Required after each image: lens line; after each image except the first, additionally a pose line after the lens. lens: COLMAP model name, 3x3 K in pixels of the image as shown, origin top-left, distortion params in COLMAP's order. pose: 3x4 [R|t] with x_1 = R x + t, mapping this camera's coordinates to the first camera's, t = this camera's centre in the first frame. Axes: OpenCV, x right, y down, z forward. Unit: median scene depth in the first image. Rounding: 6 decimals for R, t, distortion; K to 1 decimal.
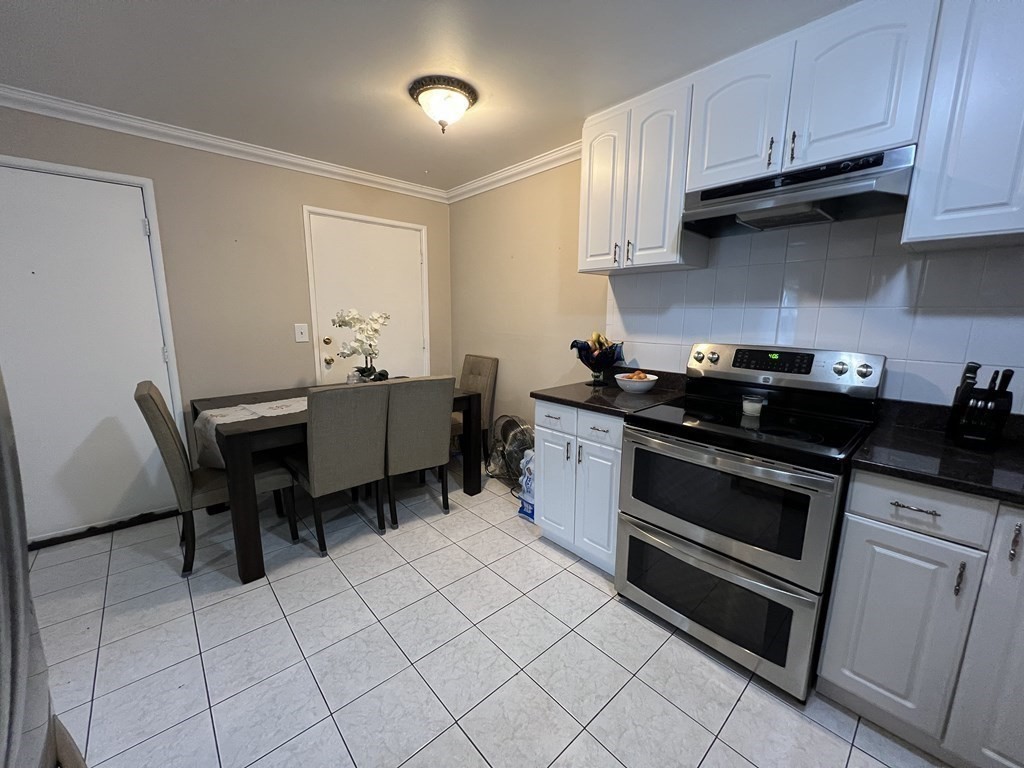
lens RADIAL K [[407.8, 0, 514.0], [0, 407.8, 386.8], [0, 0, 1]] dist [-0.001045, 0.000545]
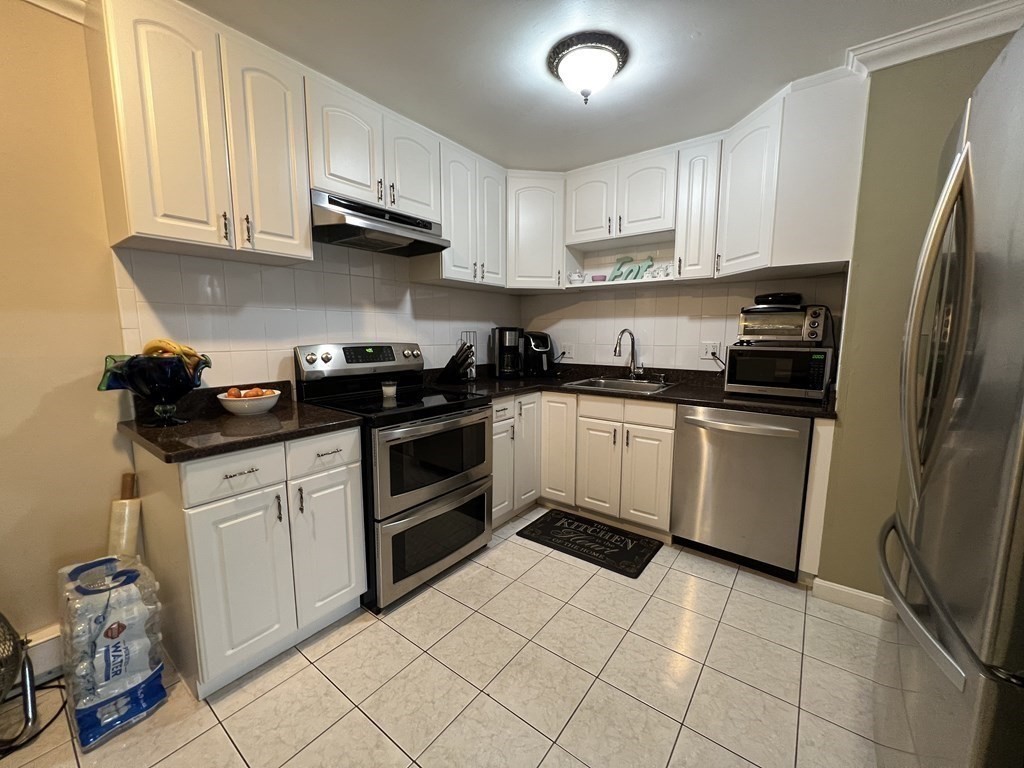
lens RADIAL K [[407.8, 0, 514.0], [0, 407.8, 386.8], [0, 0, 1]] dist [-0.001045, 0.000545]
pose [[-0.186623, -0.140902, 0.972275, -0.666705], [0.168545, 0.970397, 0.172981, -0.107400], [-0.967866, 0.196154, -0.157350, 0.780647]]
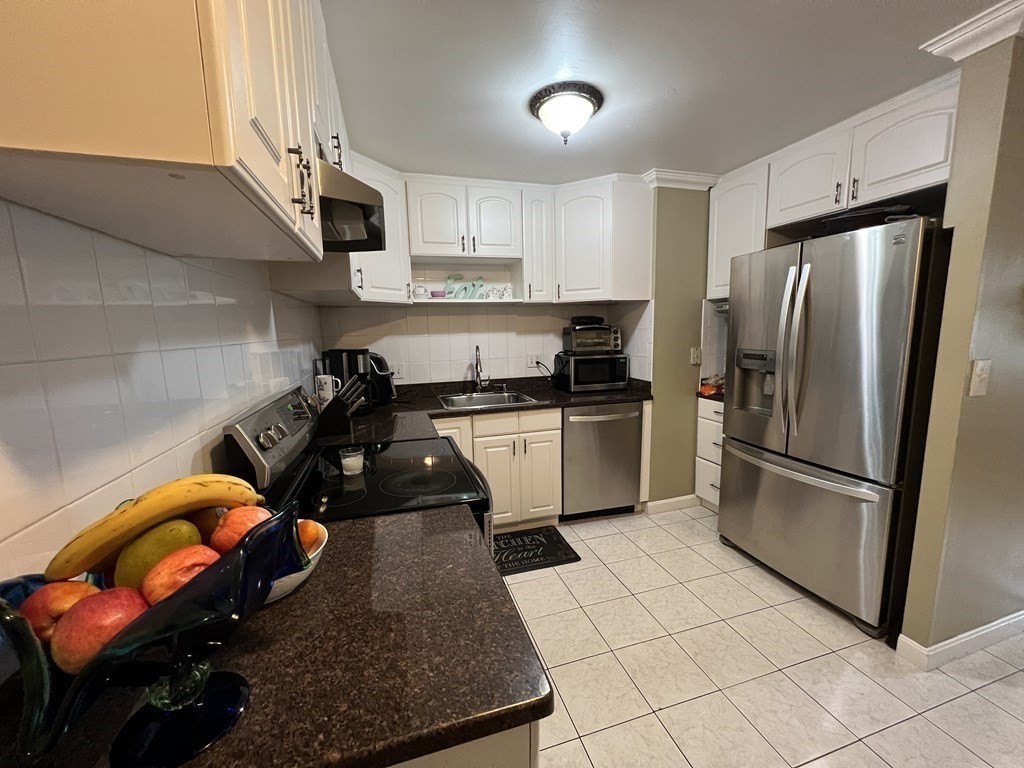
lens RADIAL K [[407.8, 0, 514.0], [0, 407.8, 386.8], [0, 0, 1]] dist [-0.001045, 0.000545]
pose [[-0.903636, -0.052474, 0.425075, -0.041581], [0.087334, 0.949040, 0.302813, -0.297113], [-0.419303, 0.310756, -0.853004, 1.433216]]
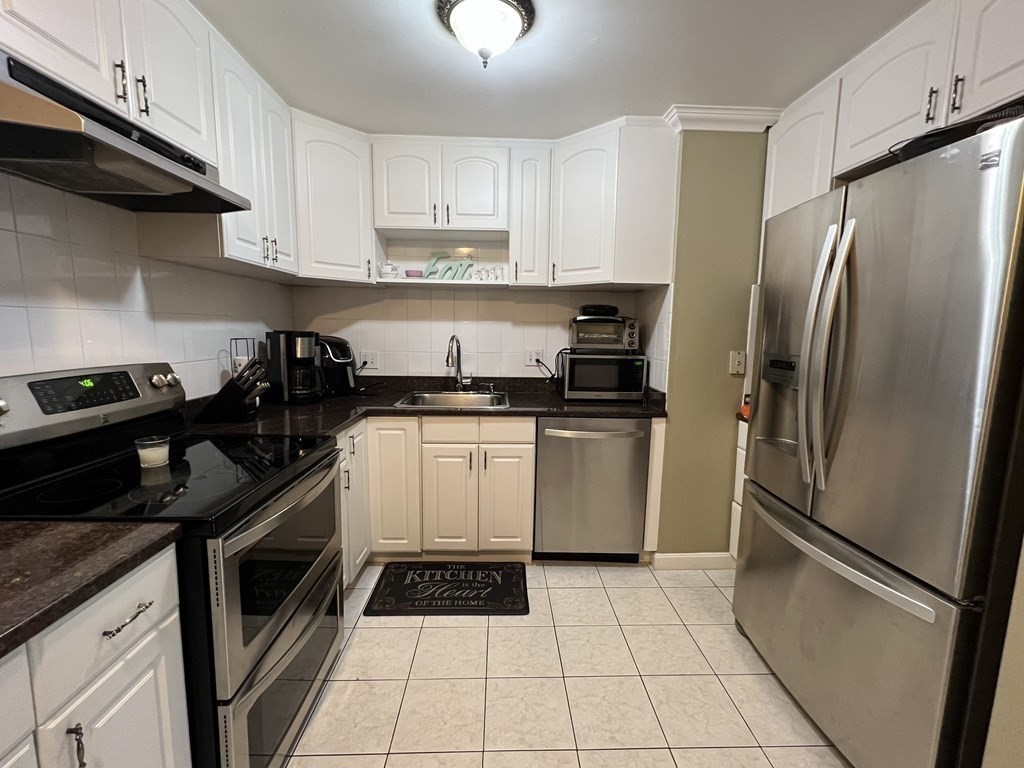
lens RADIAL K [[443.3, 0, 514.8], [0, 443.3, 386.8], [0, 0, 1]] dist [-0.001652, 0.000550]
pose [[-0.762321, -0.109209, 0.637918, -0.330726], [0.090102, 0.958153, 0.271706, -0.197851], [-0.640896, 0.264605, -0.720581, 1.059777]]
